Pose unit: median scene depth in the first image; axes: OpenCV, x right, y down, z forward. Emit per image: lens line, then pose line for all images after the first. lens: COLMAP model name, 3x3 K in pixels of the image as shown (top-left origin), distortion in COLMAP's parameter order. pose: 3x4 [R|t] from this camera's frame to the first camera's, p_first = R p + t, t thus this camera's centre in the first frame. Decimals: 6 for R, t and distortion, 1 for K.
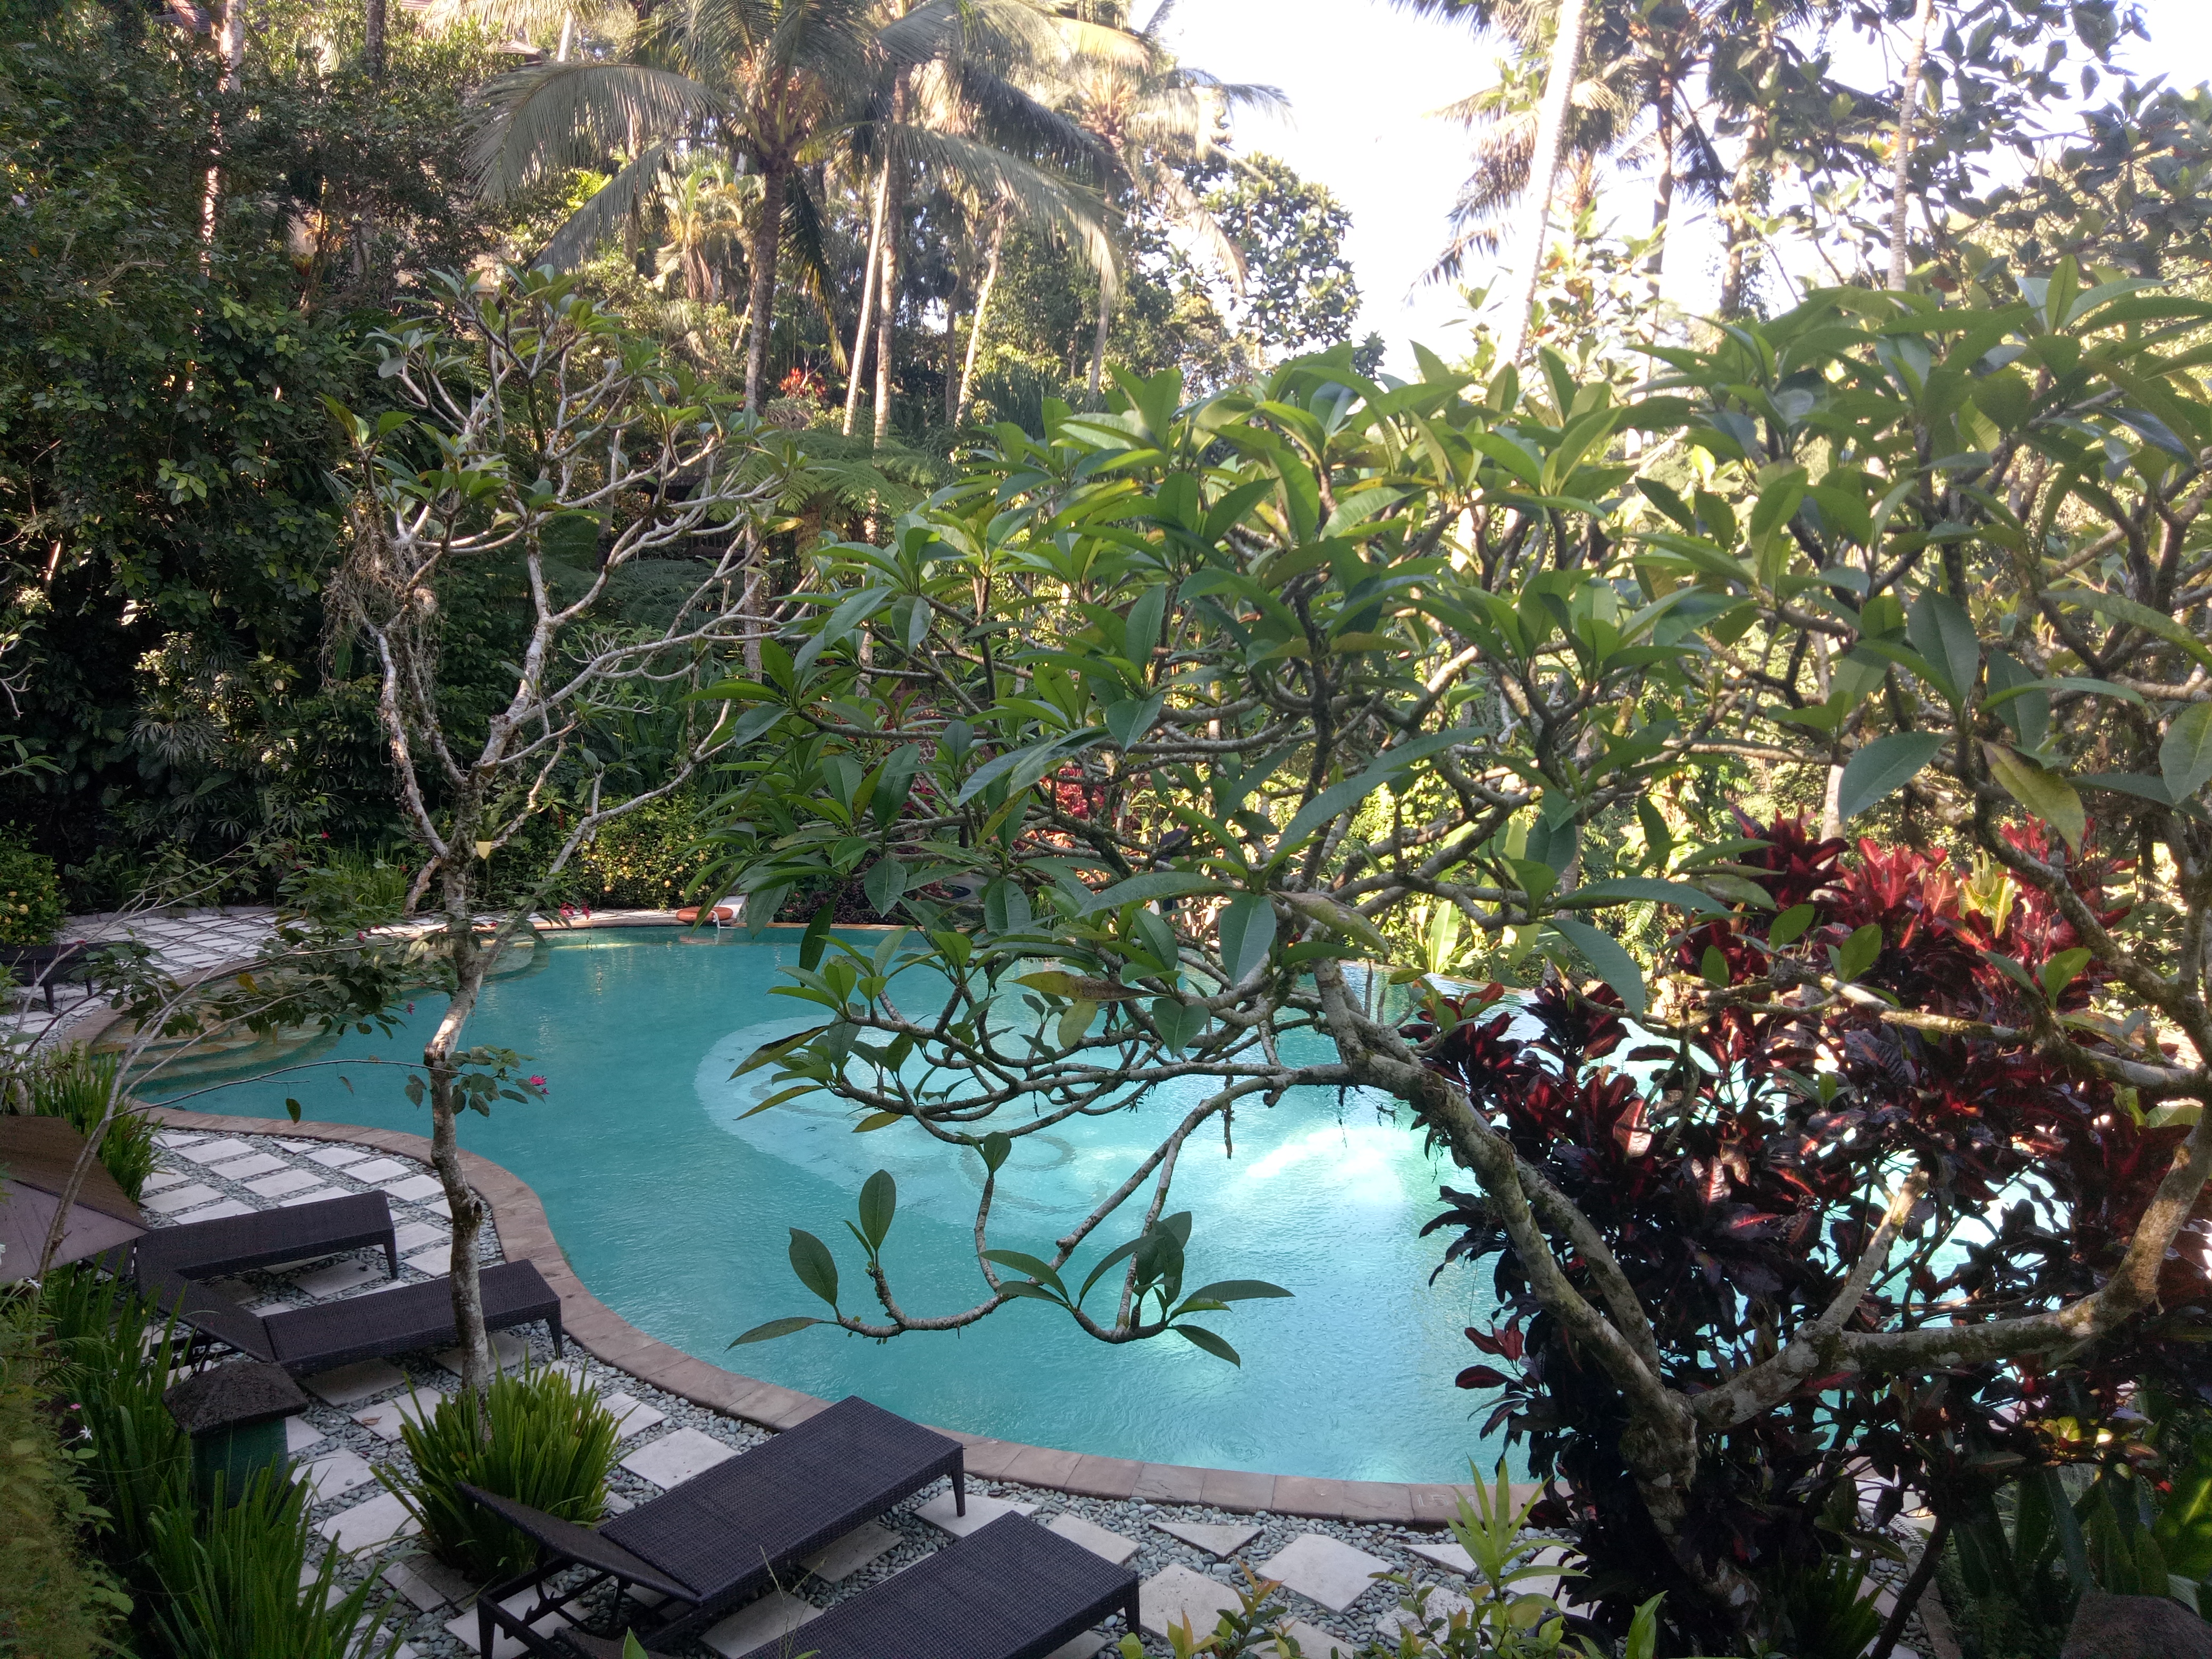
lens RADIAL K [[1650.9, 0, 1106.0], [0, 1650.9, 829.5], [0, 0, 1]] dist [0.032957, -0.029492]
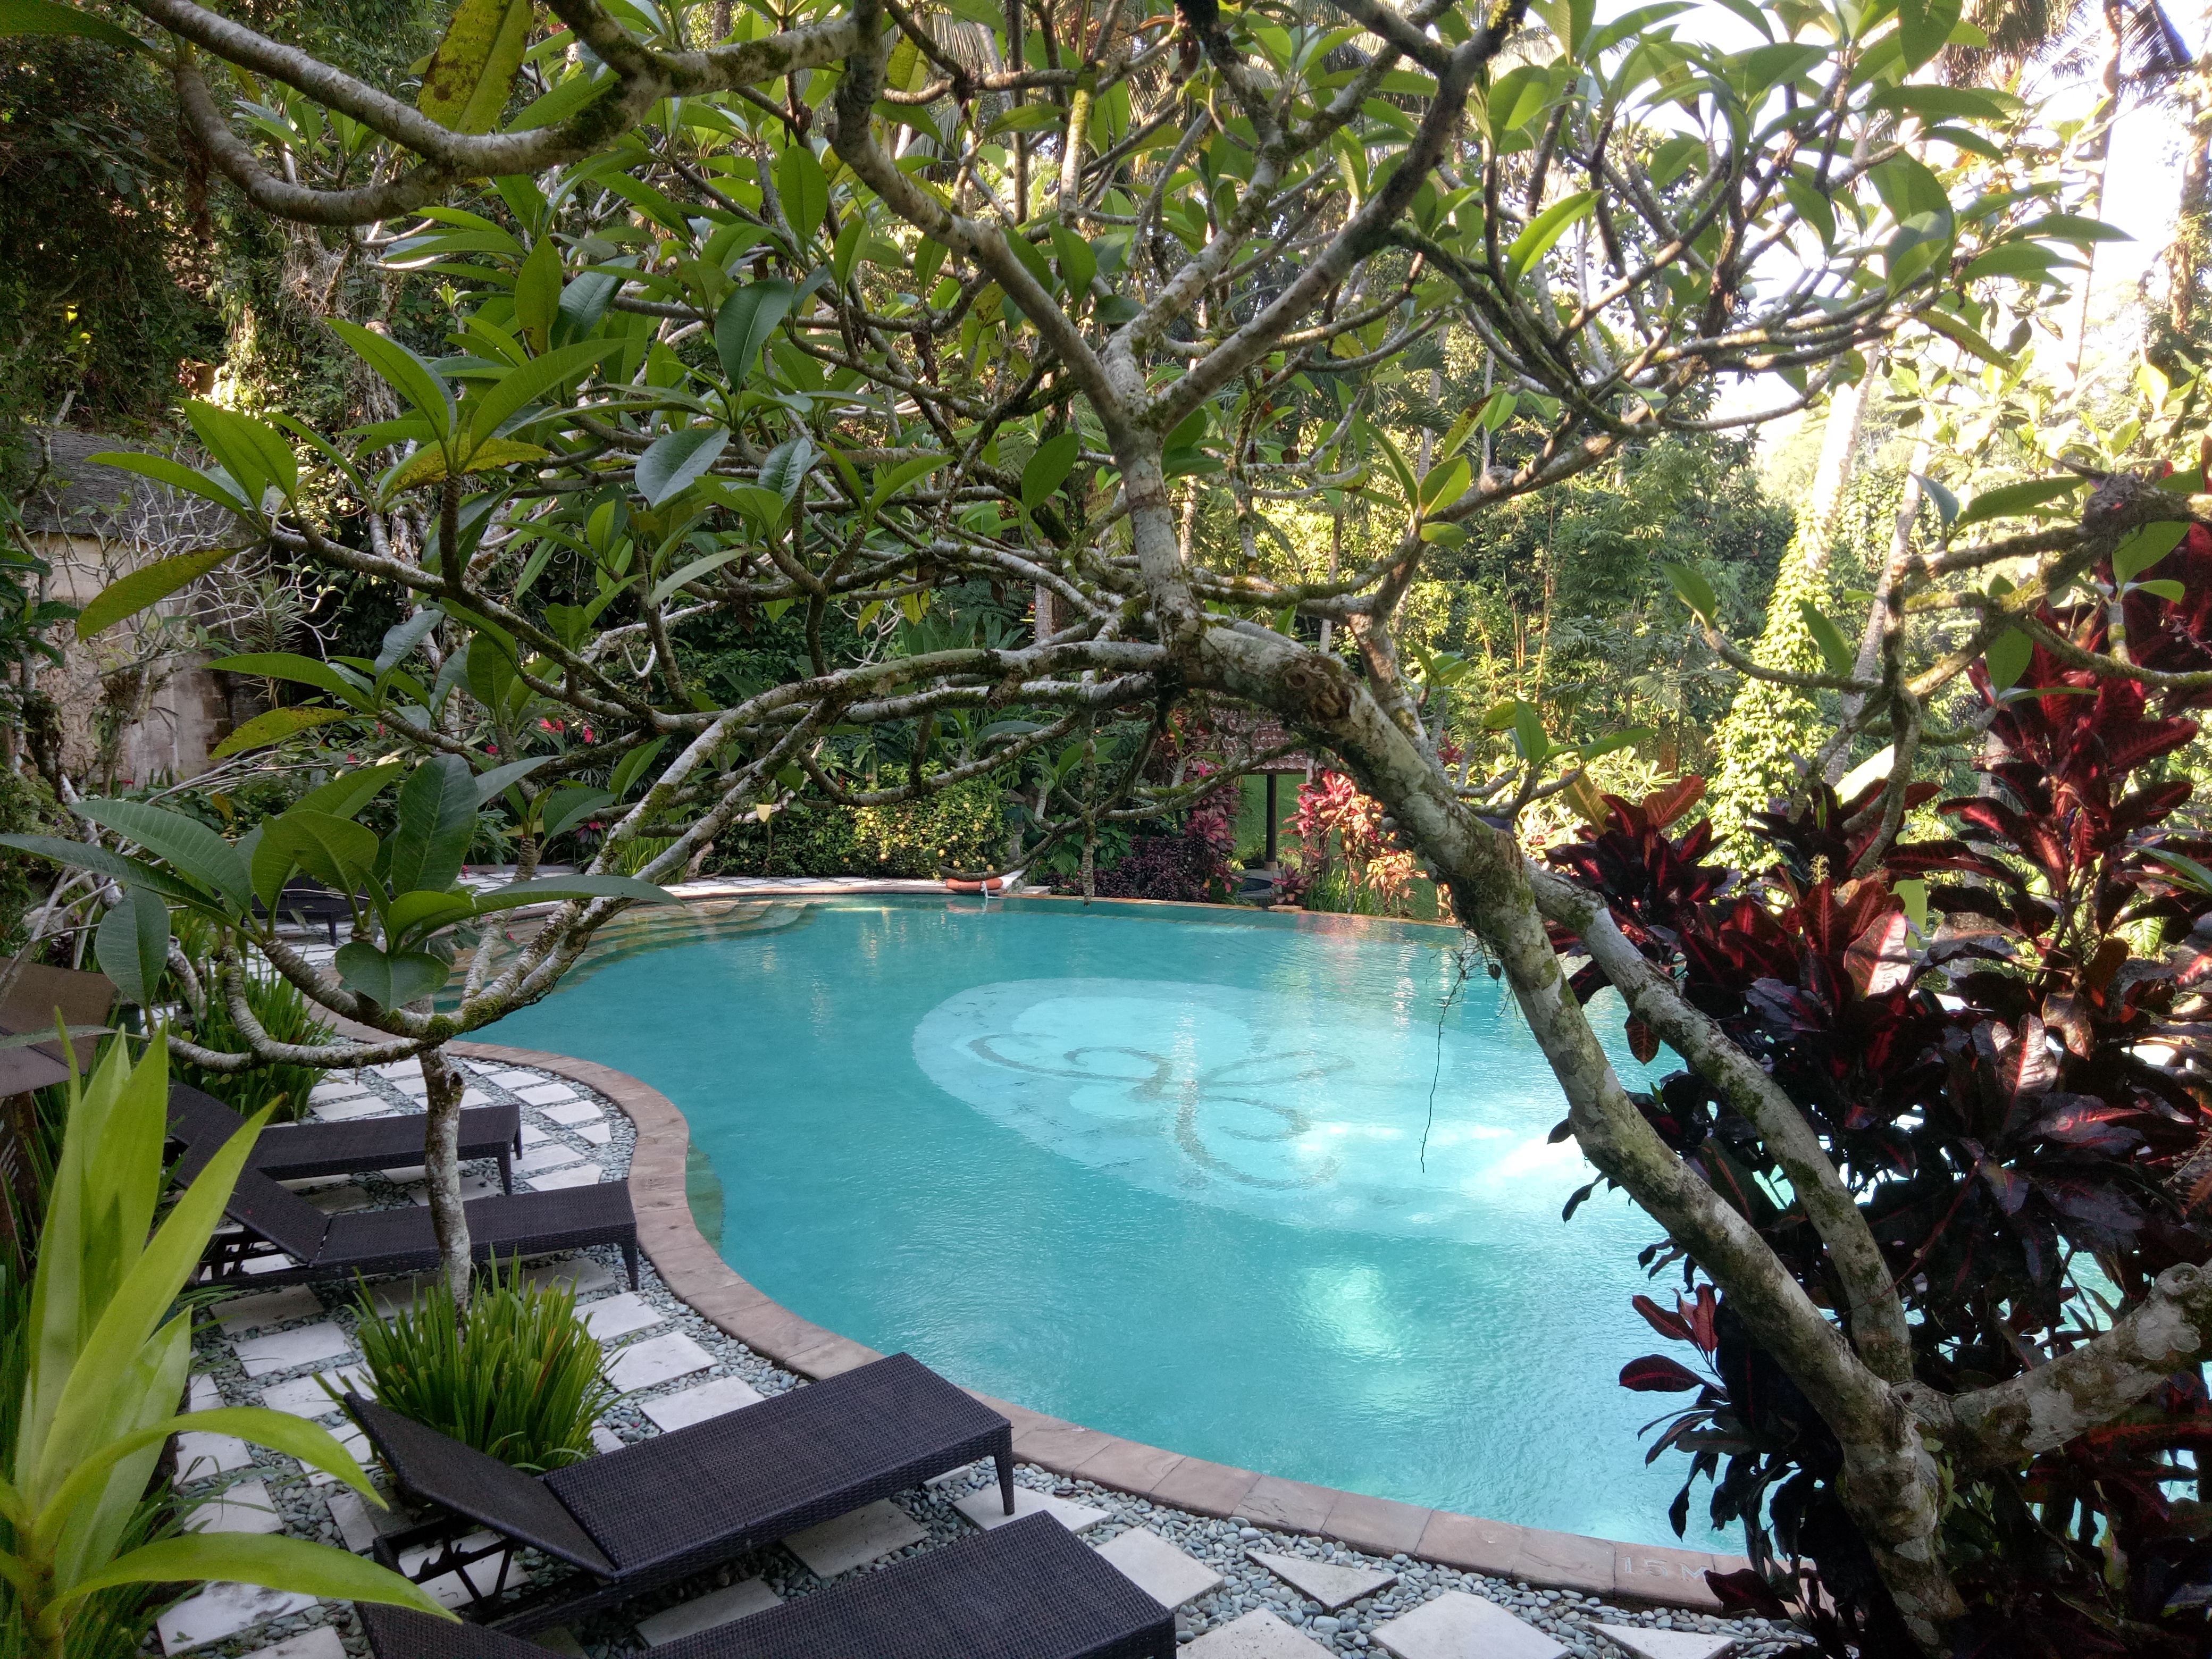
lens RADIAL K [[1658.6, 0, 1101.5], [0, 1658.6, 831.2], [0, 0, 1]] dist [0.009582, 0.004882]
pose [[0.974705, 0.020775, -0.222526, 0.121824], [-0.025267, 0.999530, -0.017356, 0.105219], [0.222061, 0.022540, 0.974772, 0.241224]]
